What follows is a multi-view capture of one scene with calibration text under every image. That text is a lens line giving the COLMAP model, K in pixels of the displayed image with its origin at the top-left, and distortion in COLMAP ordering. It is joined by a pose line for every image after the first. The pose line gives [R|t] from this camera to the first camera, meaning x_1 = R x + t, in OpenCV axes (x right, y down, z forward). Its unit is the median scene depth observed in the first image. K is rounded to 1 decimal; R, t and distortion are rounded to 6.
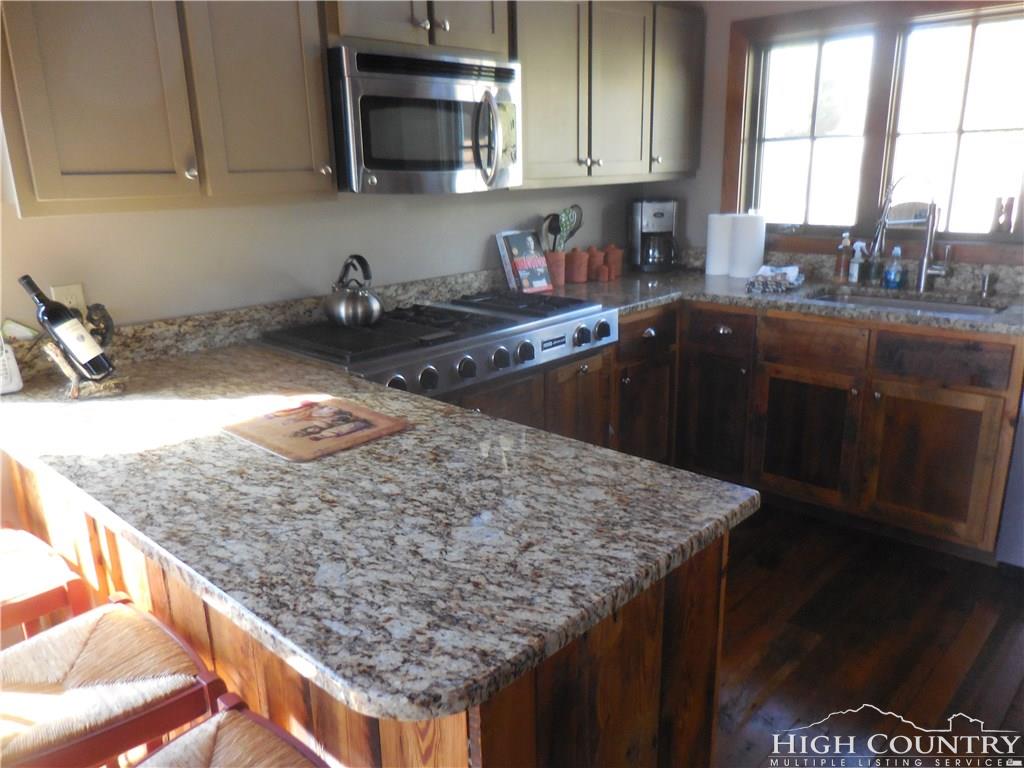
lens RADIAL K [[772.2, 0, 513.0], [0, 772.2, 377.8], [0, 0, 1]] dist [0.040457, 0.005414]
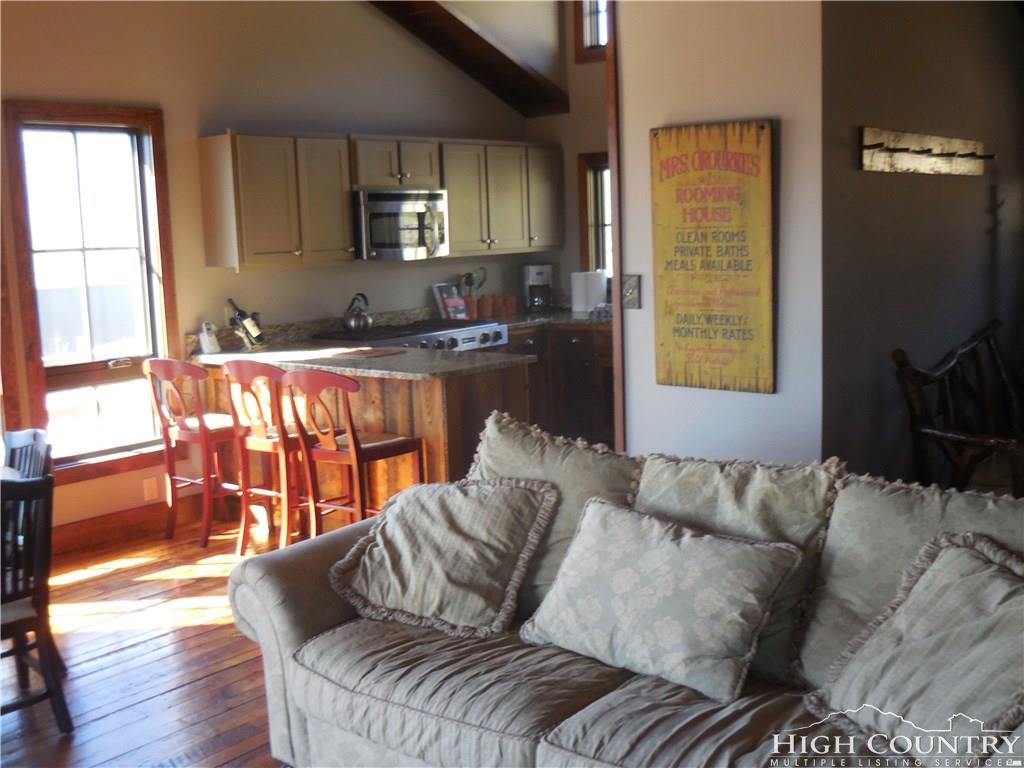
lens RADIAL K [[1180.5, 0, 510.8], [0, 1180.5, 386.3], [0, 0, 1]] dist [-0.018295, 0.000000]
pose [[0.997217, -0.023145, 0.070868, -0.040541], [0.032551, 0.990366, -0.134597, 0.374120], [-0.067070, 0.136529, 0.988363, -1.470810]]
